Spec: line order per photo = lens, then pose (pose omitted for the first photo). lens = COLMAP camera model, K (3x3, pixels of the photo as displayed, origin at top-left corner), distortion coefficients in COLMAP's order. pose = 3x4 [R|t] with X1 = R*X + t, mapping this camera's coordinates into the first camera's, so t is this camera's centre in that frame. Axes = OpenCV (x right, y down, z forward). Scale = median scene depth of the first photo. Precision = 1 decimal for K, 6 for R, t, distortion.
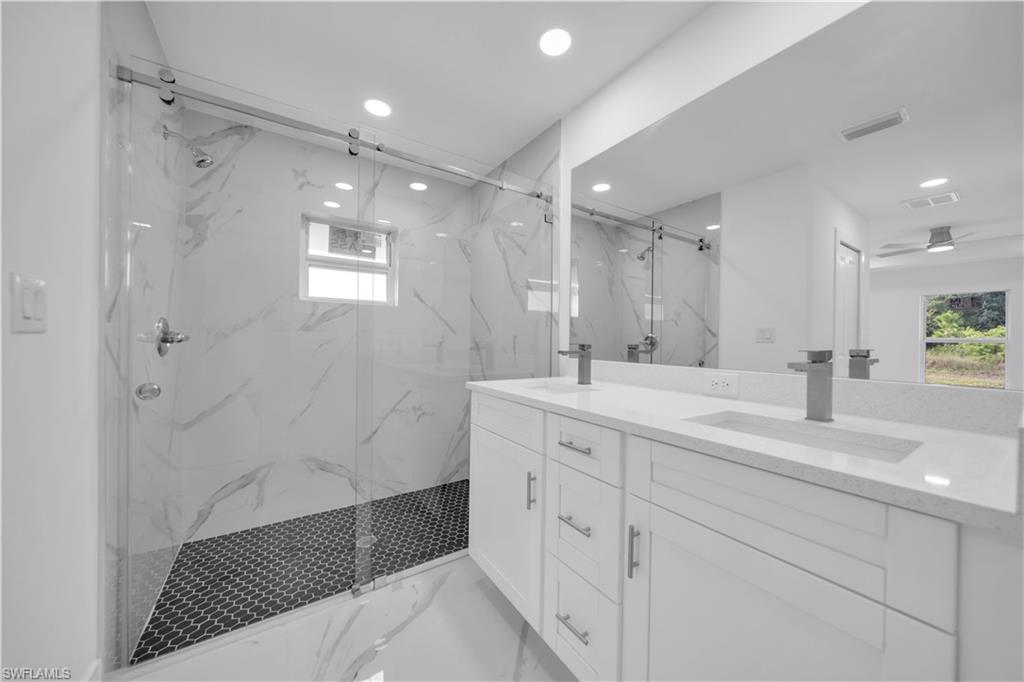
lens RADIAL K [[358.4, 0, 515.5], [0, 358.4, 343.0], [0, 0, 1]] dist [-0.000238, -0.000162]
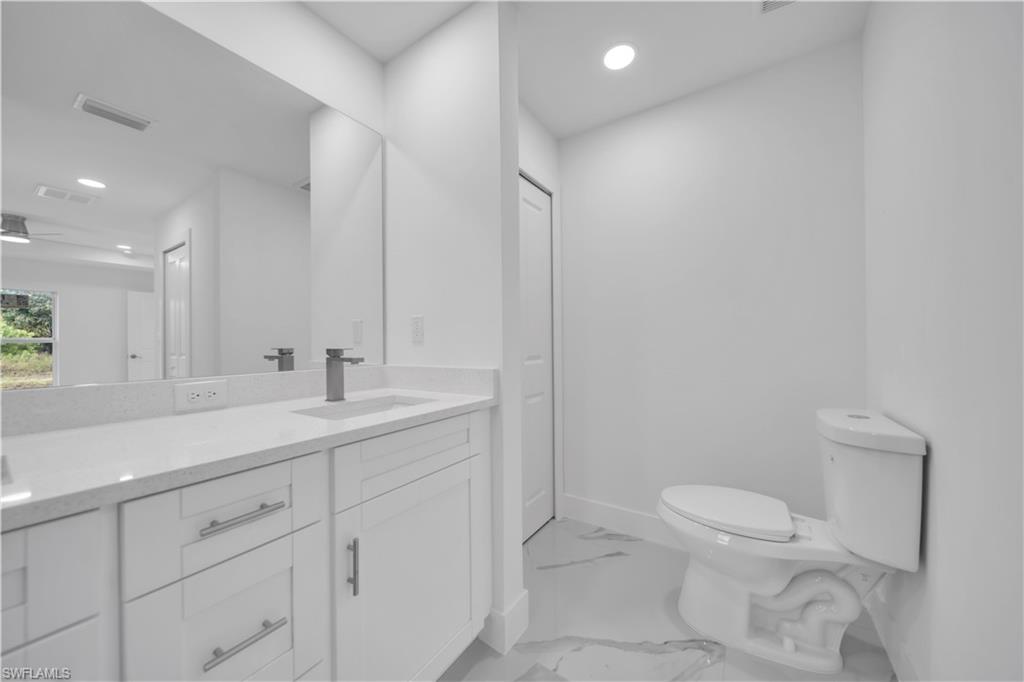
lens RADIAL K [[358.4, 0, 504.1], [0, 358.4, 340.2], [0, 0, 1]] dist [-0.000238, -0.000162]
pose [[-0.360999, -0.002472, 0.932563, -0.727617], [0.005657, 0.999972, 0.004840, -0.012300], [-0.932549, 0.007023, -0.360975, 1.048390]]
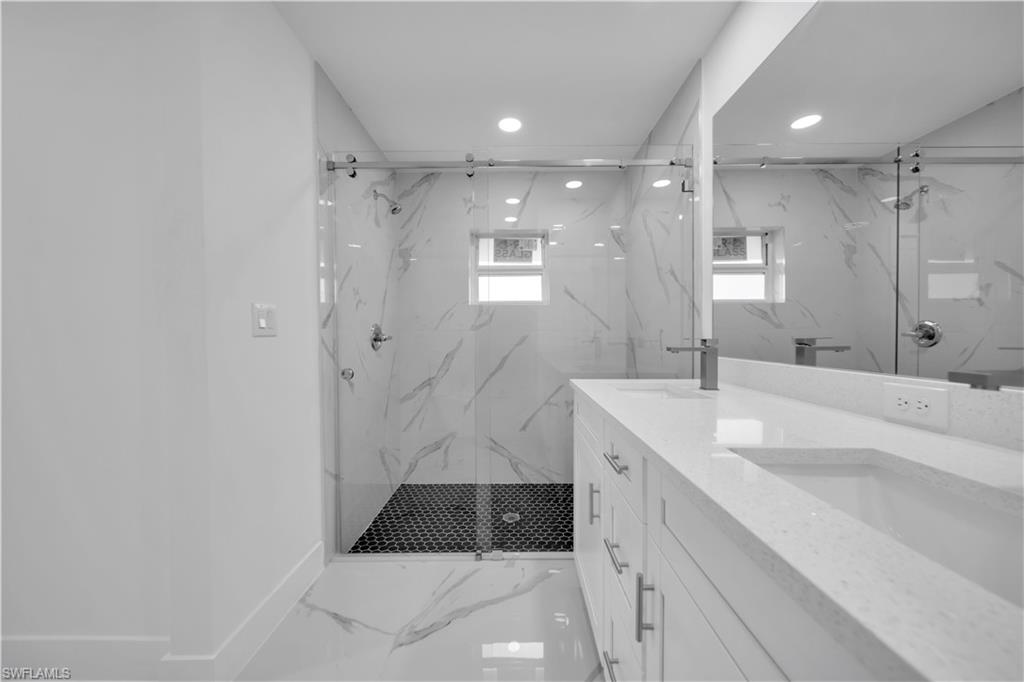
lens RADIAL K [[358.4, 0, 515.1], [0, 358.4, 342.7], [0, 0, 1]] dist [-0.000238, -0.000162]
pose [[0.826822, -0.005099, -0.562440, 0.225202], [0.010936, 0.999916, 0.007012, 0.001451], [0.562357, -0.011949, 0.826808, 0.091306]]
